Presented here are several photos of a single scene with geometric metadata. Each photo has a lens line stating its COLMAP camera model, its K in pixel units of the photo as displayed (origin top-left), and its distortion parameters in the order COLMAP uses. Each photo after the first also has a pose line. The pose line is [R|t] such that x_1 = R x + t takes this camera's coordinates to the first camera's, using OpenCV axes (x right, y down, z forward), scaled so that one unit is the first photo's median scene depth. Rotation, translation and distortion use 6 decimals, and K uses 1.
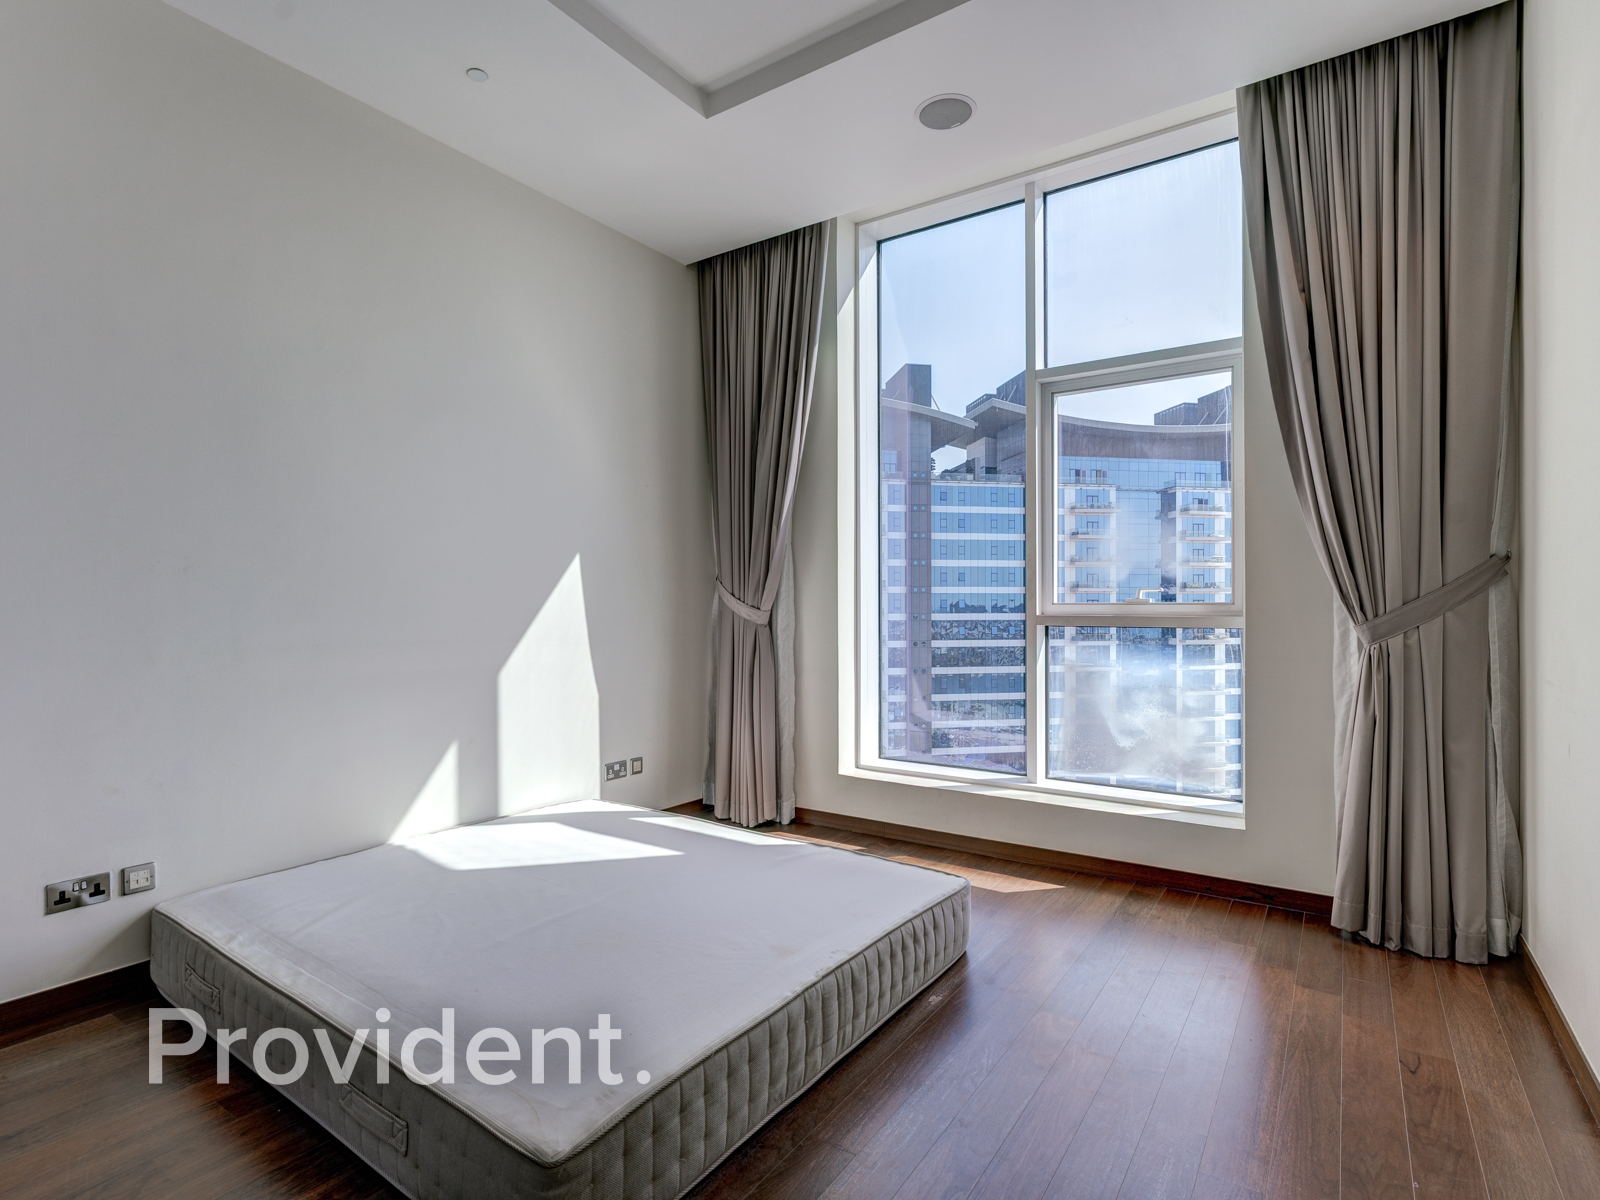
lens RADIAL K [[819.6, 0, 793.2], [0, 819.6, 598.7], [0, 0, 1]] dist [-0.005523, 0.002117]
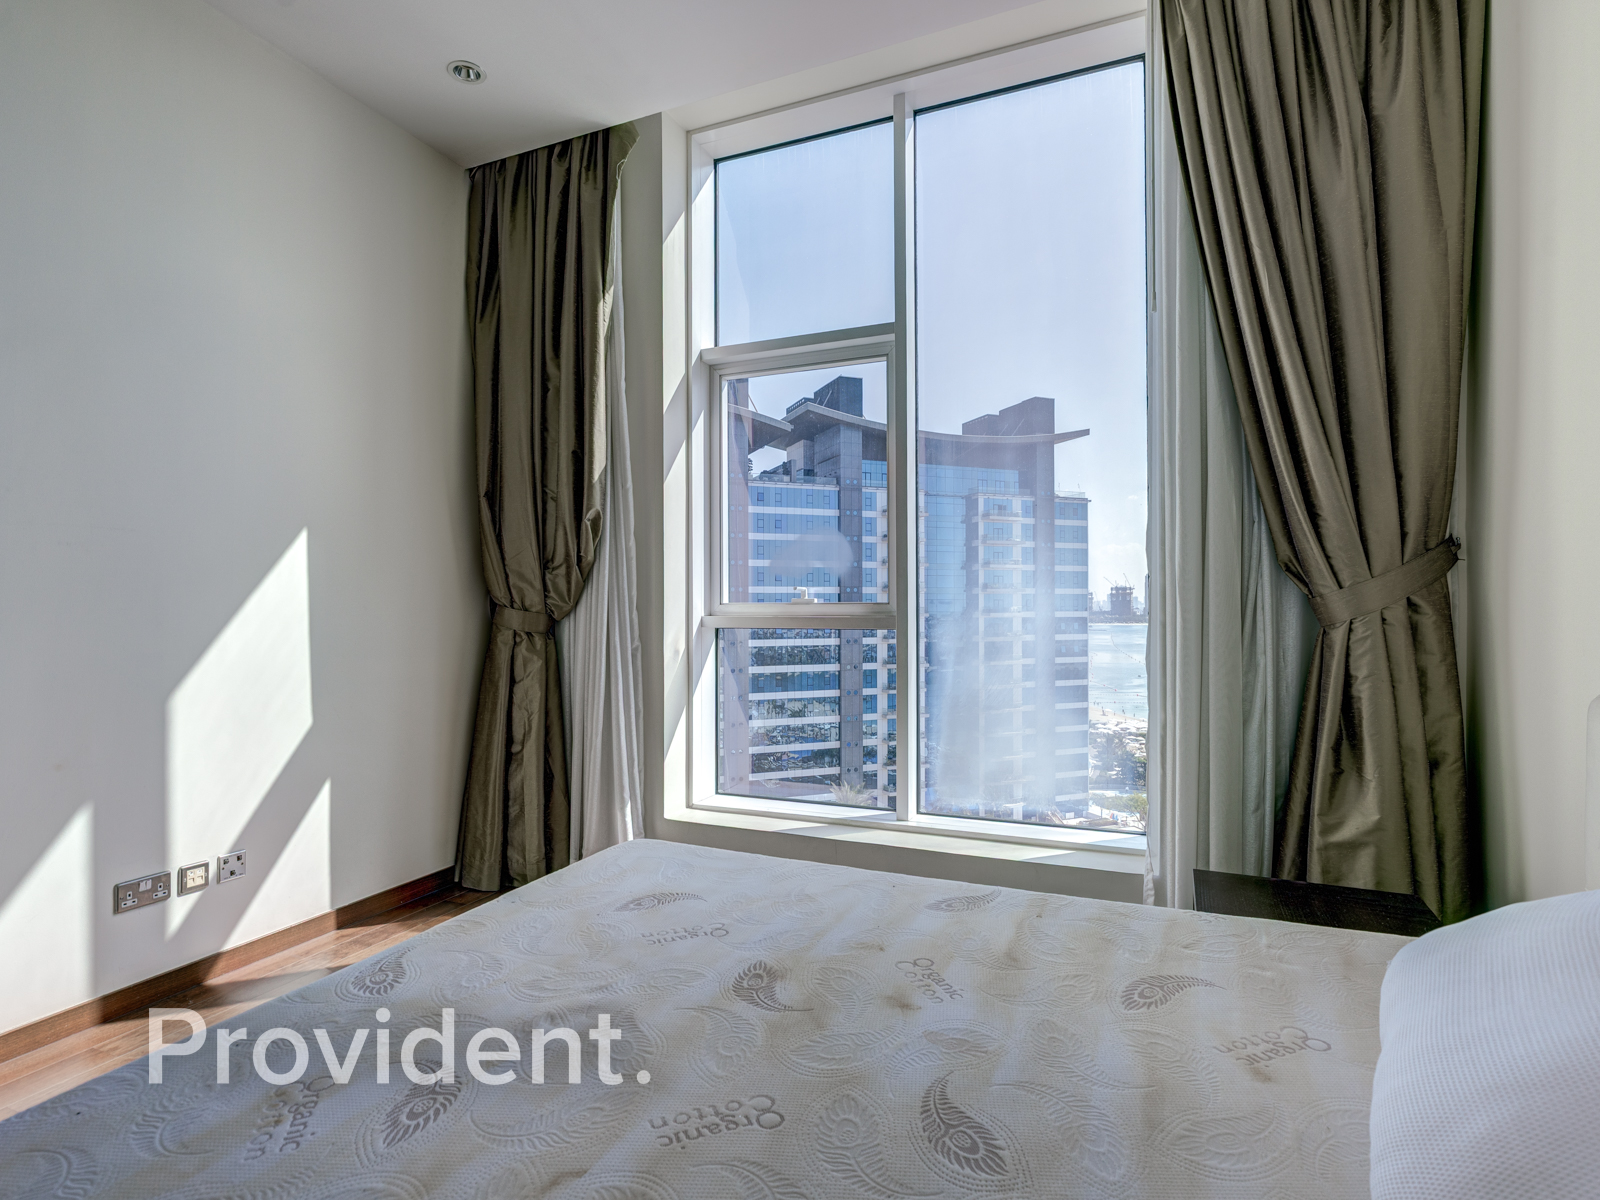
lens RADIAL K [[819.6, 0, 792.5], [0, 819.6, 592.8], [0, 0, 1]] dist [-0.005523, 0.002117]
pose [[0.975731, 0.004106, 0.218936, 0.002431], [-0.002666, 0.999973, -0.006873, 0.002114], [-0.218958, 0.006122, 0.975715, 0.188774]]
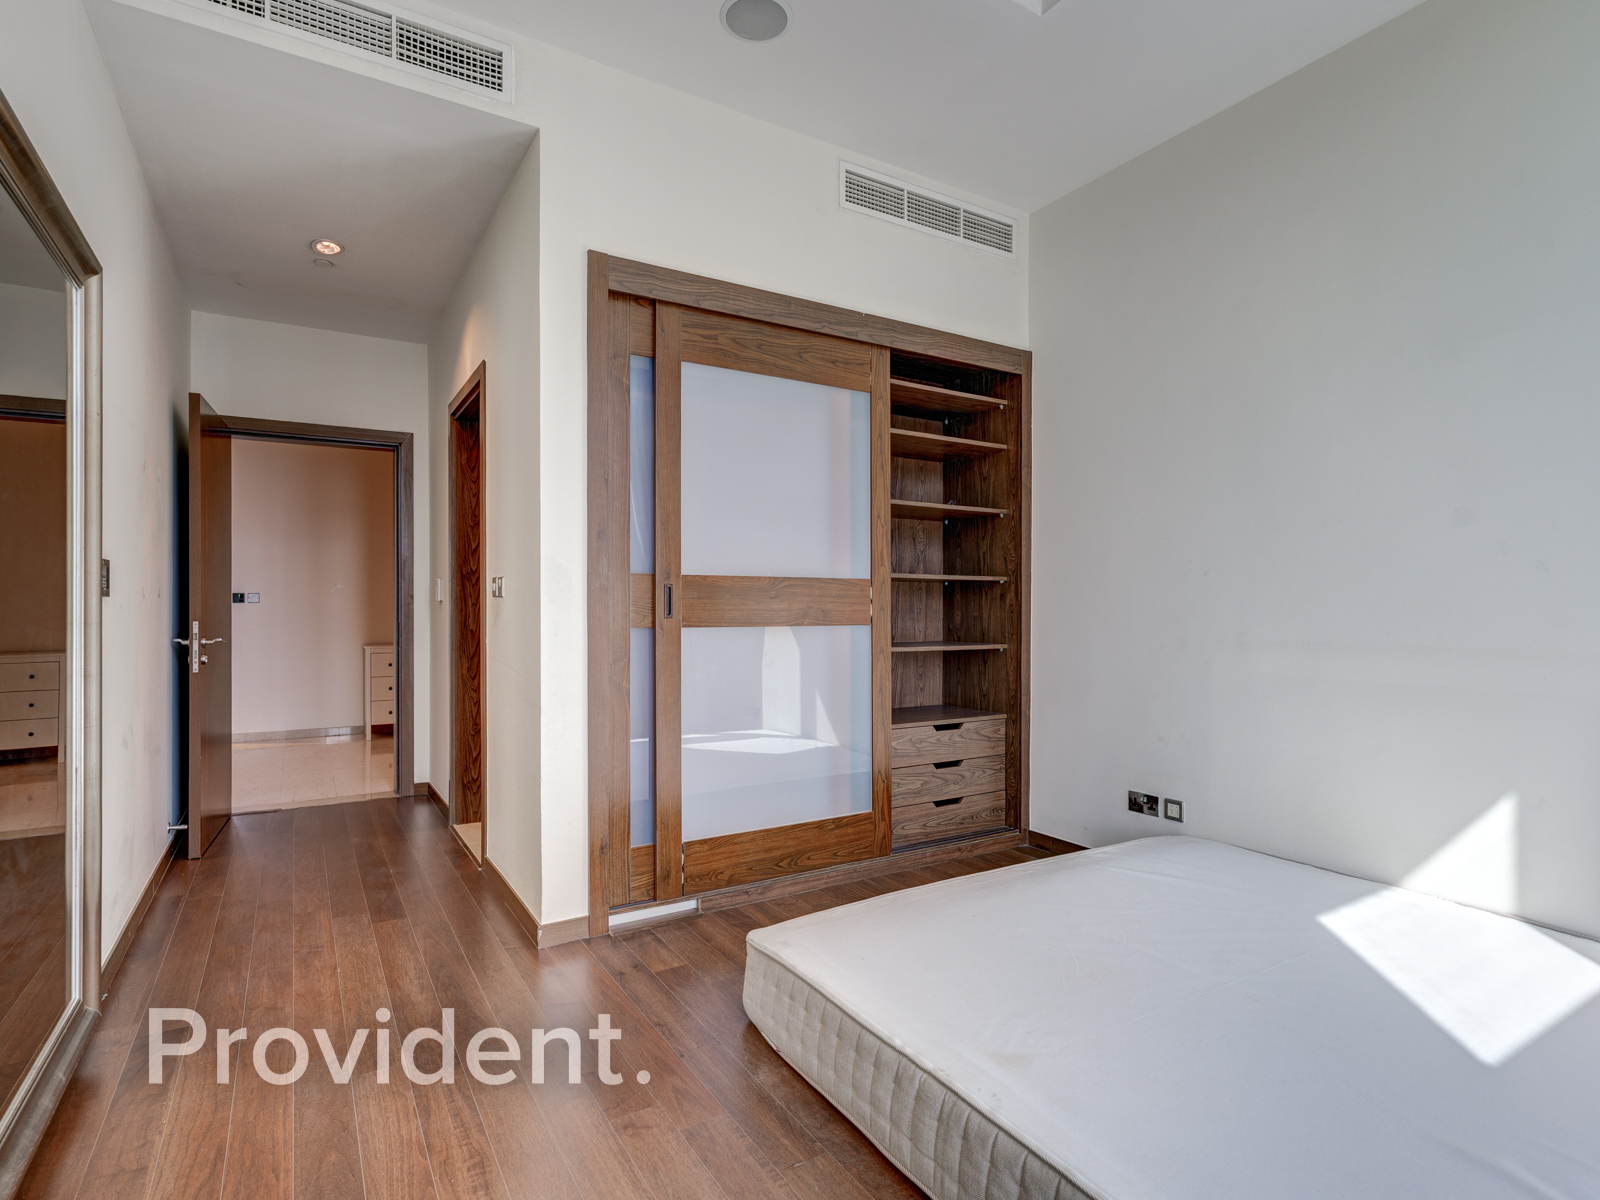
lens RADIAL K [[819.6, 0, 790.1], [0, 819.6, 603.8], [0, 0, 1]] dist [-0.005523, 0.002117]
pose [[-0.410346, 0.001426, -0.911929, 0.414045], [0.007653, 0.999969, -0.001881, 0.004152], [0.911898, -0.007751, -0.410345, 0.613415]]
